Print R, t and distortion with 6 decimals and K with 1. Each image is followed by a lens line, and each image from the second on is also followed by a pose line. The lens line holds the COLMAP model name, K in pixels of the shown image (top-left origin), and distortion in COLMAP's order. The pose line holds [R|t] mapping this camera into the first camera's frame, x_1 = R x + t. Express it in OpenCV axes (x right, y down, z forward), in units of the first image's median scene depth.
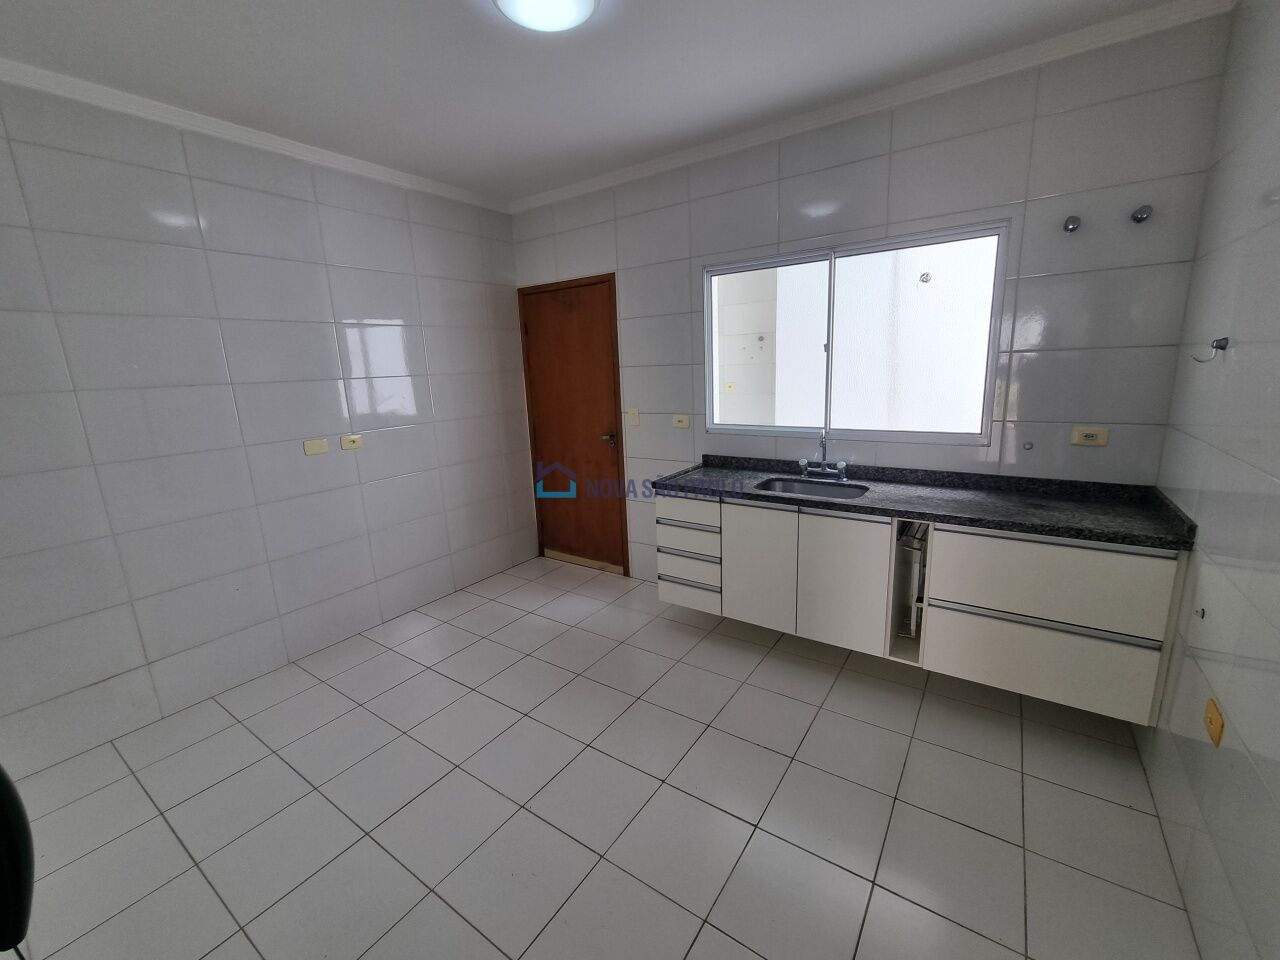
lens RADIAL K [[526.2, 0, 642.3], [0, 526.2, 478.0], [0, 0, 1]] dist [0.001848, 0.000153]
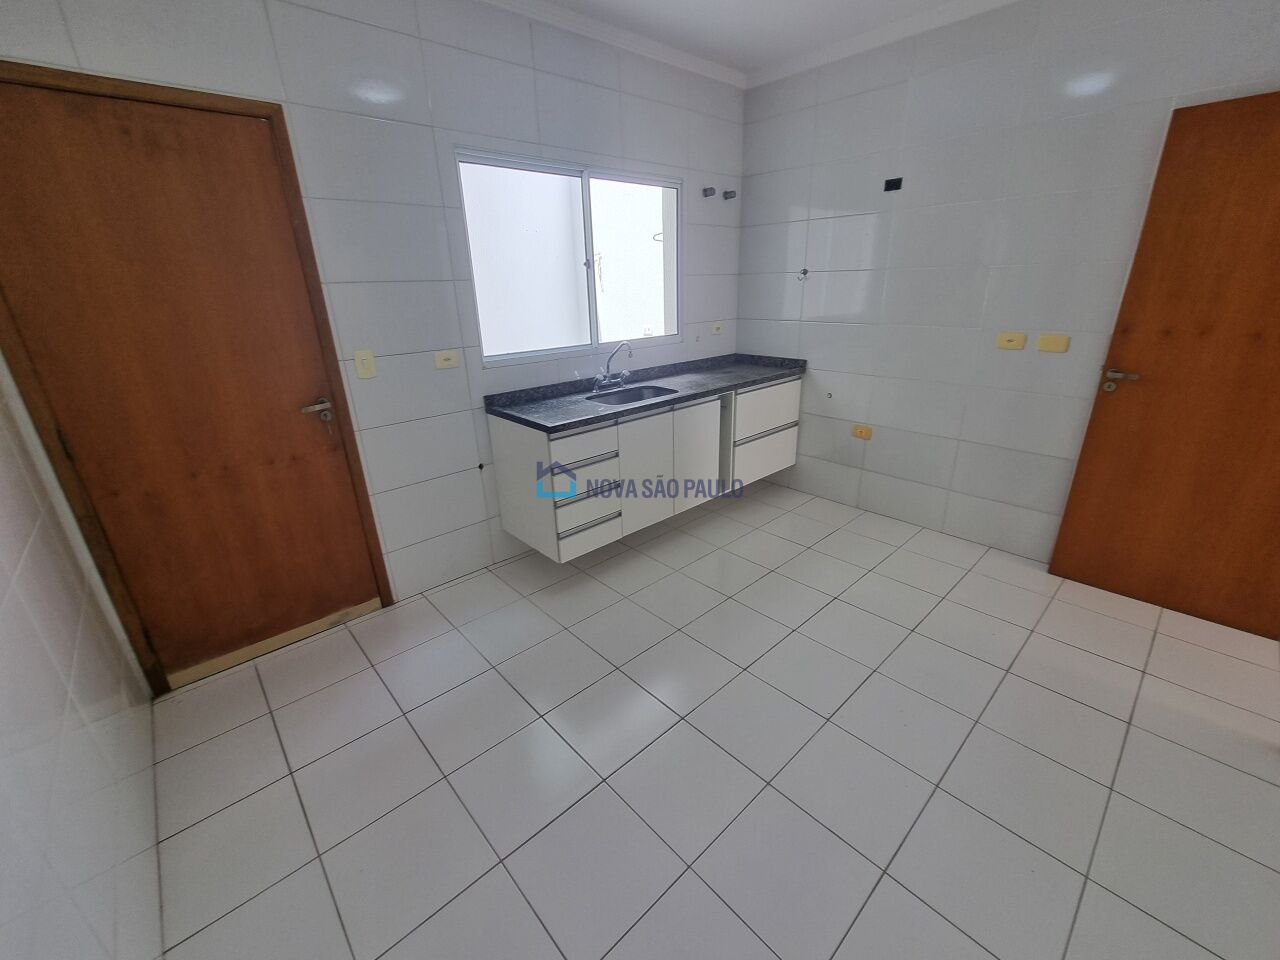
lens RADIAL K [[526.2, 0, 640.9], [0, 526.2, 479.9], [0, 0, 1]] dist [0.001848, 0.000153]
pose [[0.228968, -0.312984, 0.921746, -0.660540], [0.223524, 0.938504, 0.263149, -0.088718], [-0.947423, 0.145780, 0.284847, 0.591829]]
